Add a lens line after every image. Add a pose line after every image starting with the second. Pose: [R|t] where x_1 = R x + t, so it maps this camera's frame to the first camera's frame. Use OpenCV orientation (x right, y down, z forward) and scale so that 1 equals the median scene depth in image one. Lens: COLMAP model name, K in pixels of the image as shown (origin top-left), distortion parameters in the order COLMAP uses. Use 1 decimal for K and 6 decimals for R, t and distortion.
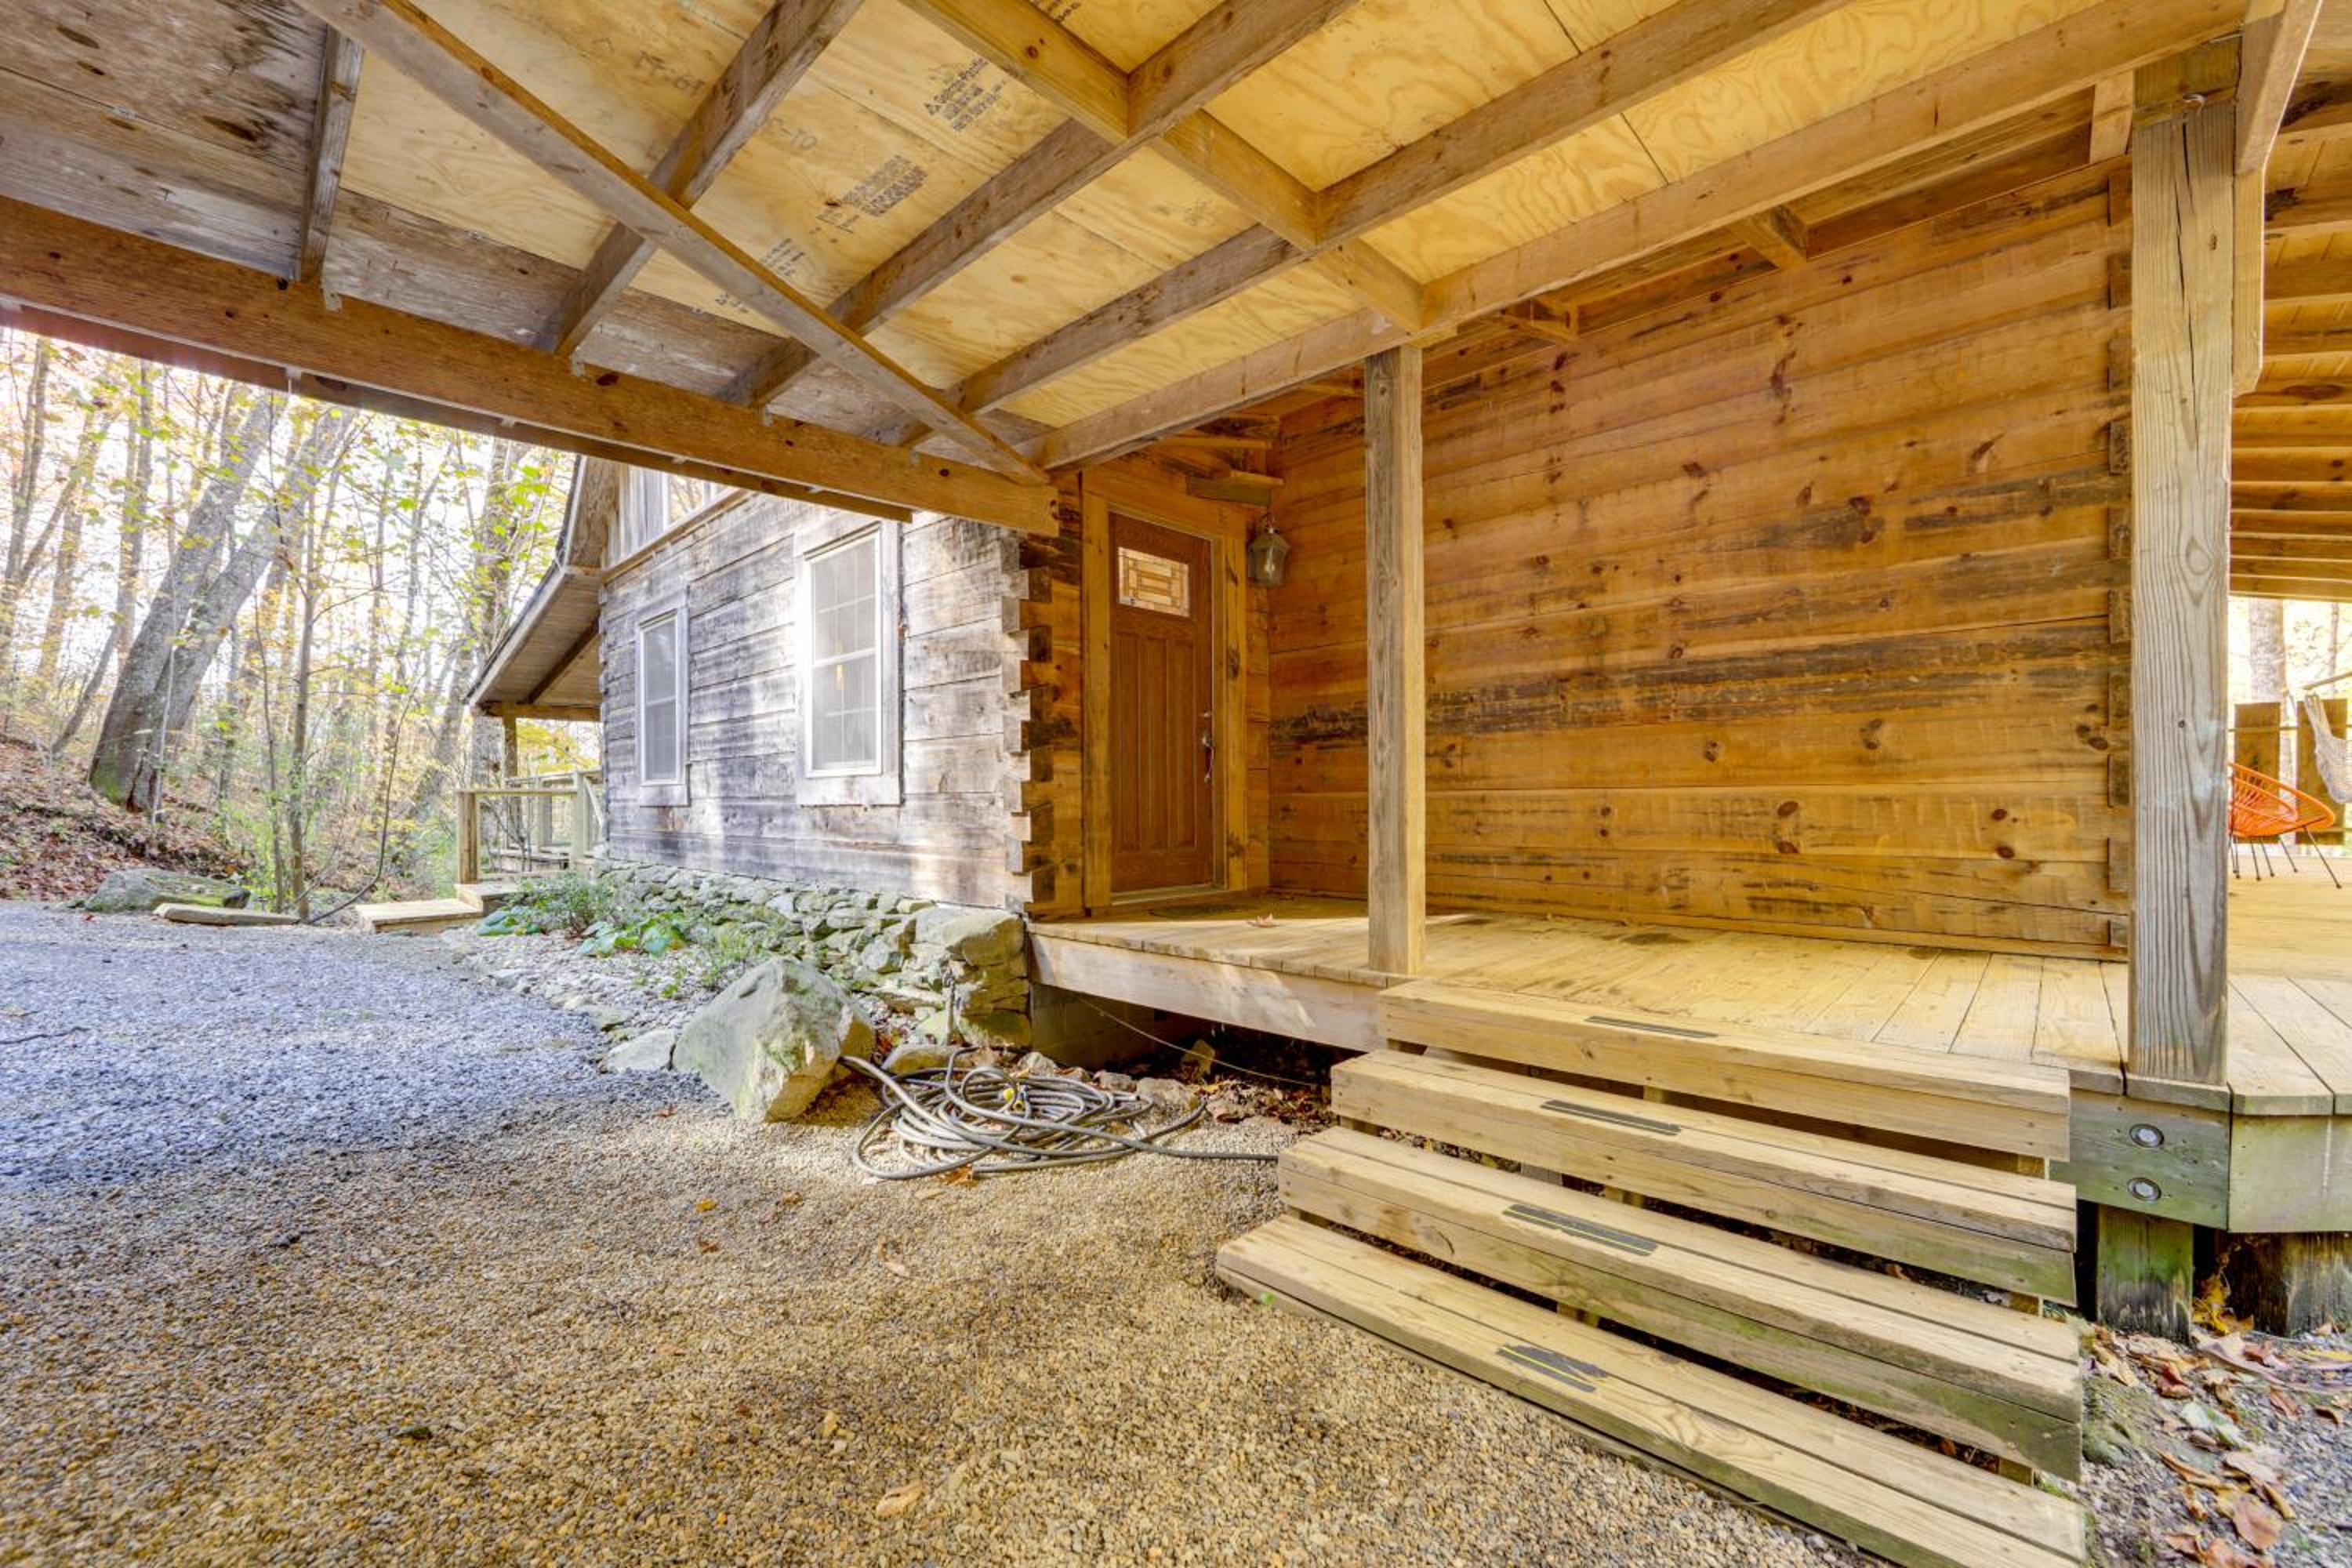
lens RADIAL K [[935.1, 0, 1176.3], [0, 935.1, 790.0], [0, 0, 1]] dist [-0.002976, -0.000073]
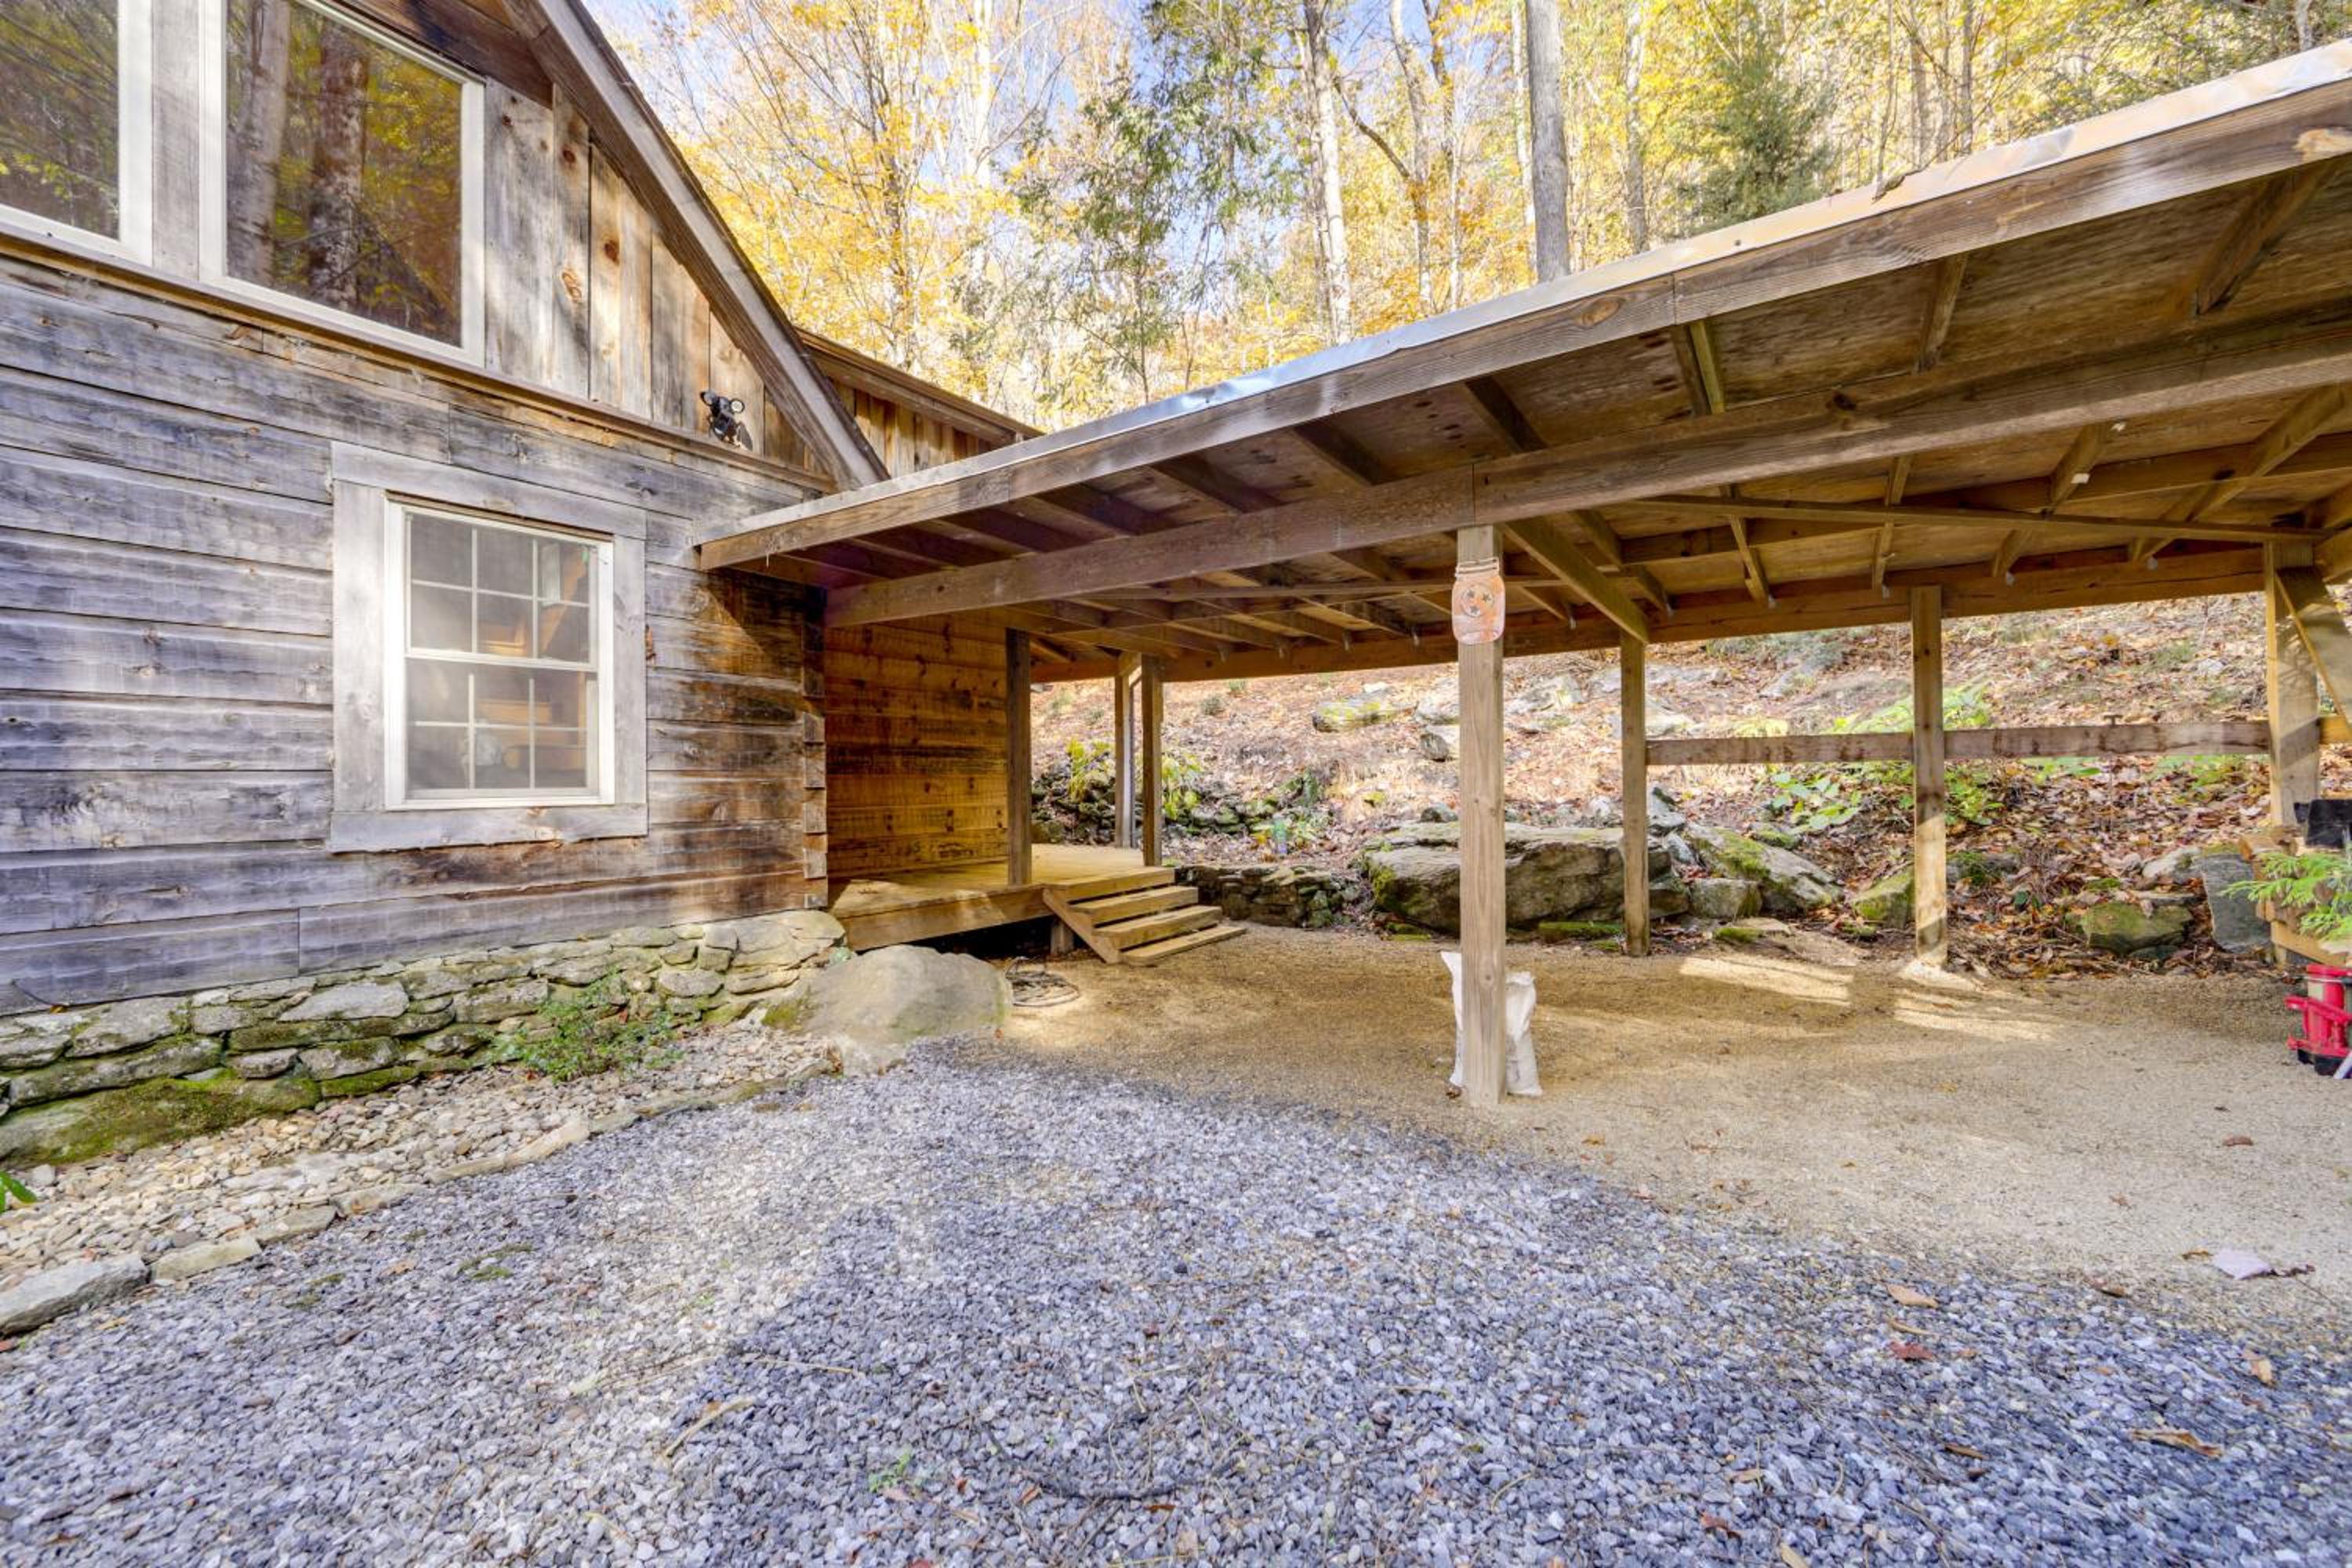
lens RADIAL K [[935.1, 0, 1170.8], [0, 935.1, 779.1], [0, 0, 1]] dist [-0.002976, -0.000073]
pose [[-0.151273, 0.009451, 0.988447, -1.699630], [0.004998, 0.999949, -0.008796, -0.039466], [-0.988479, 0.003609, -0.151313, 0.752170]]
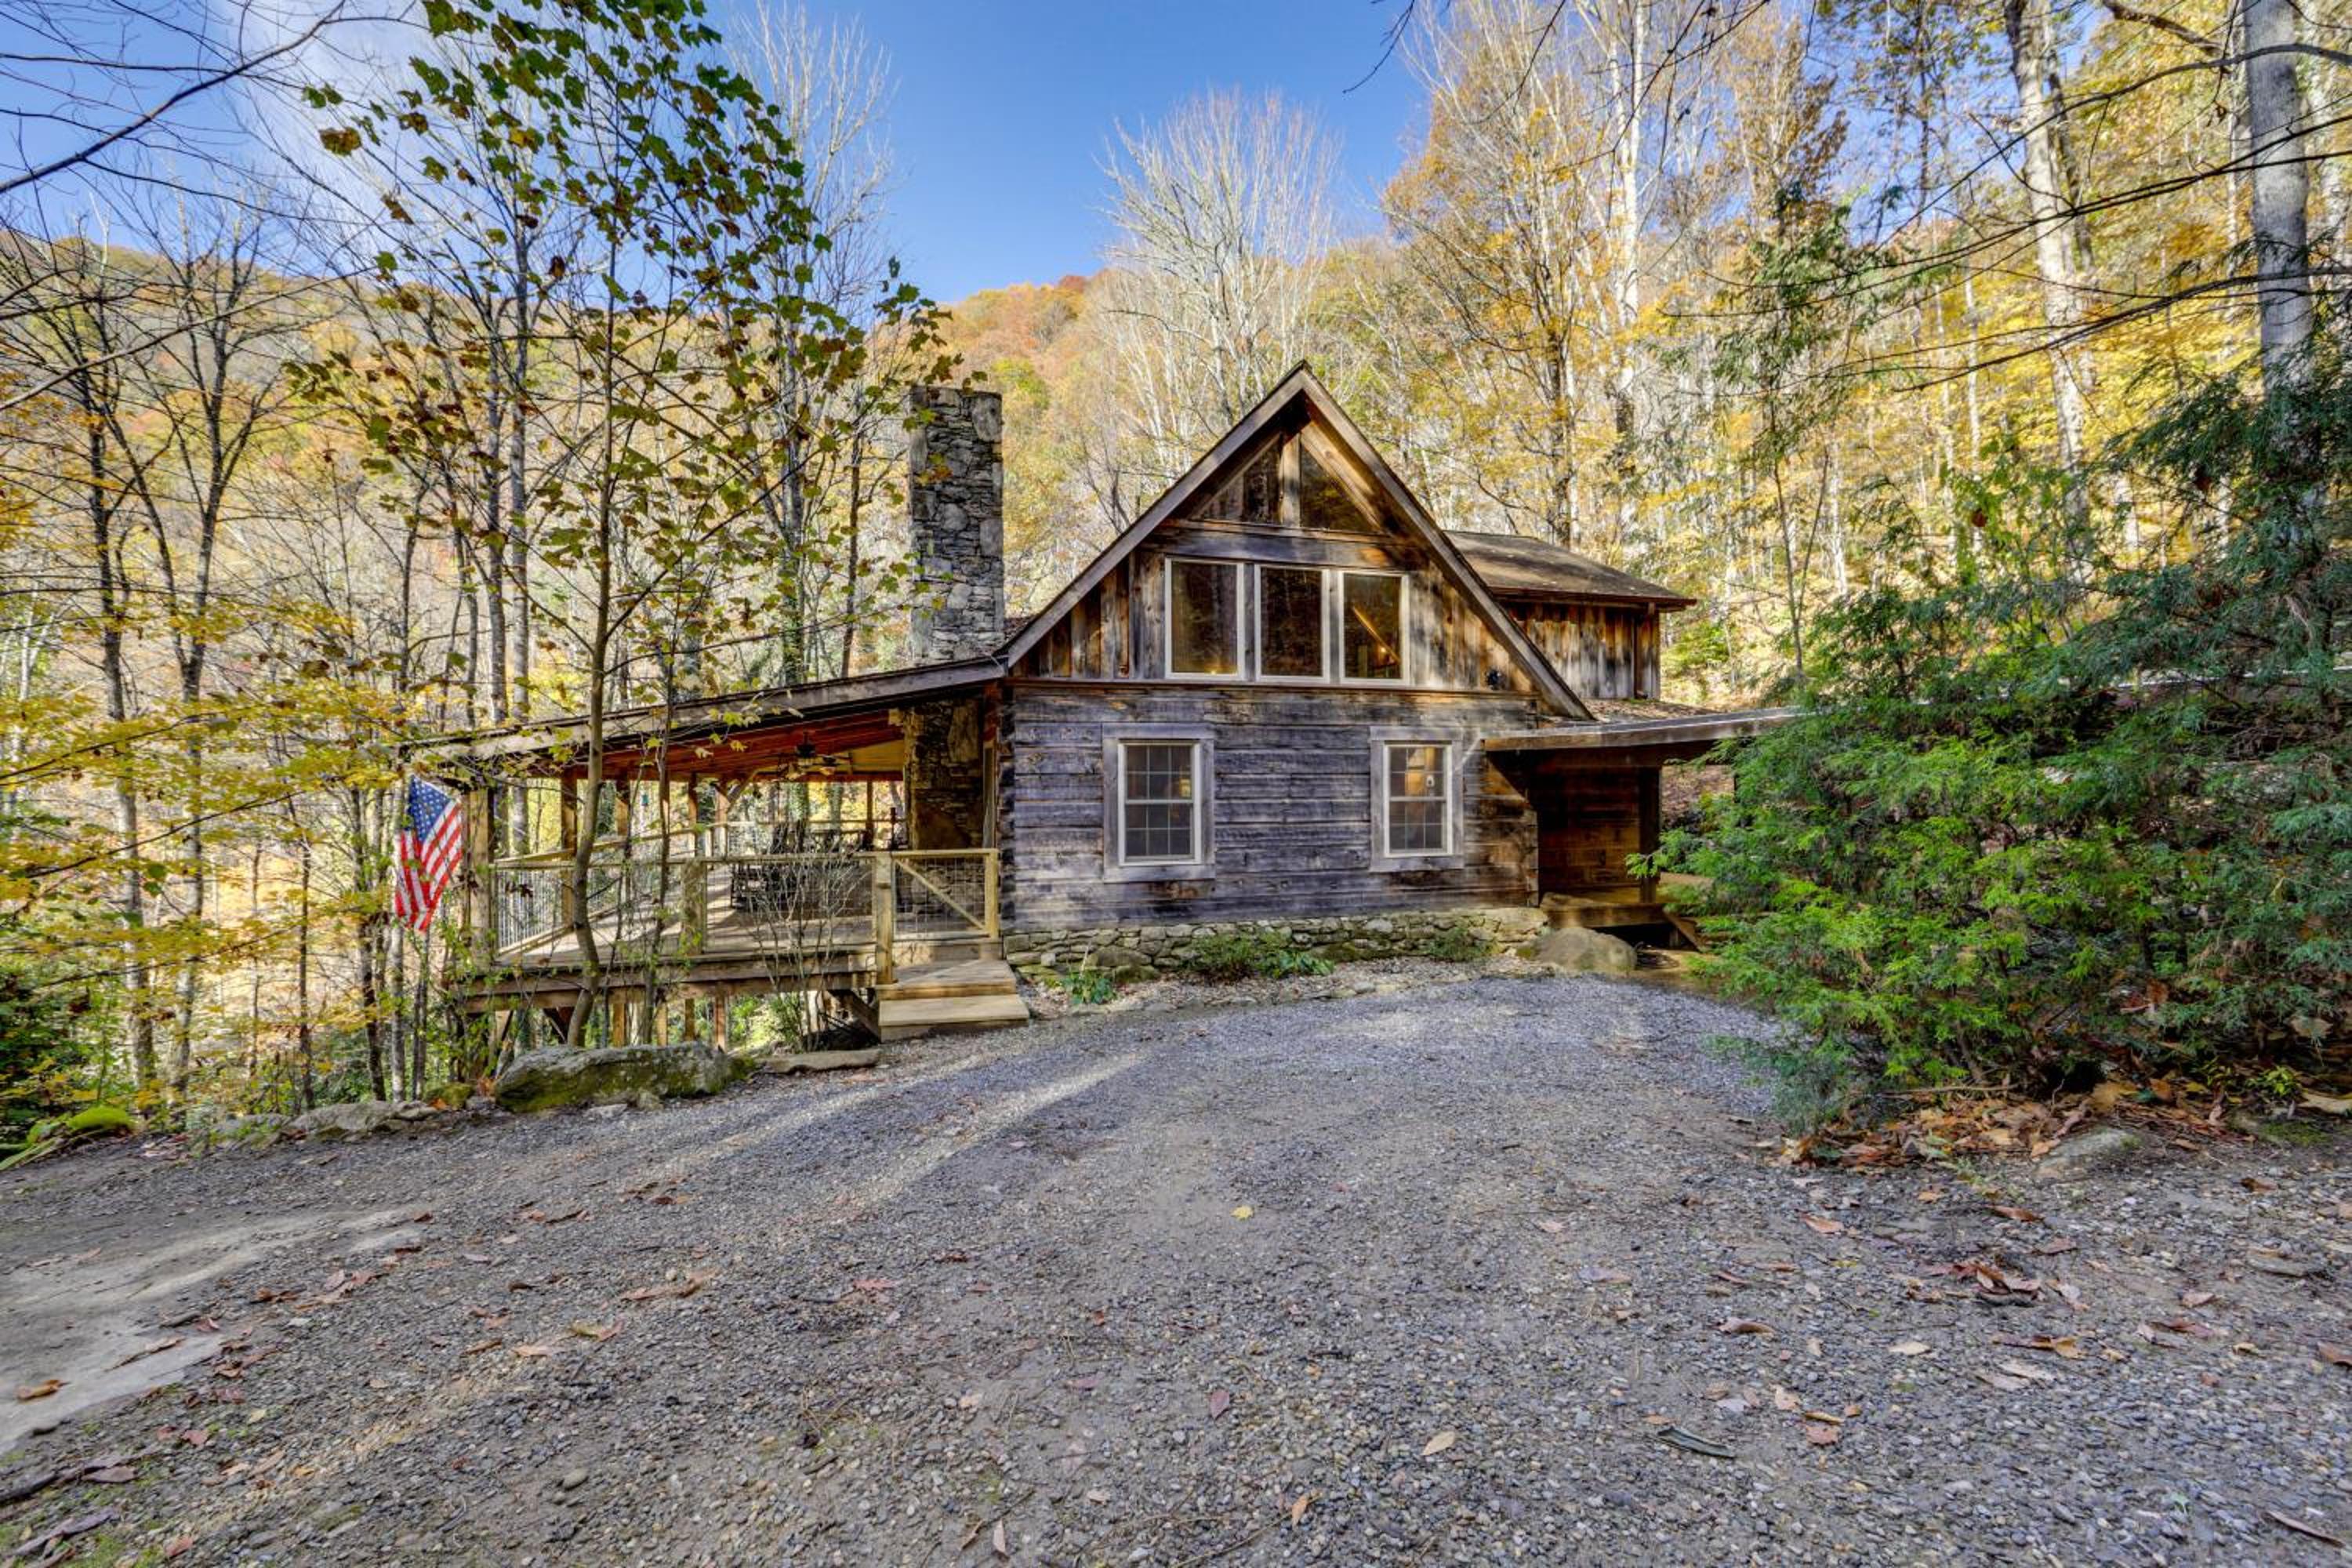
lens RADIAL K [[935.1, 0, 1164.6], [0, 935.1, 792.9], [0, 0, 1]] dist [-0.002976, -0.000073]
pose [[0.478592, 0.004227, 0.878027, -3.355203], [0.001497, 0.999983, -0.005631, -0.199410], [-0.878036, 0.004010, 0.478577, 0.680596]]
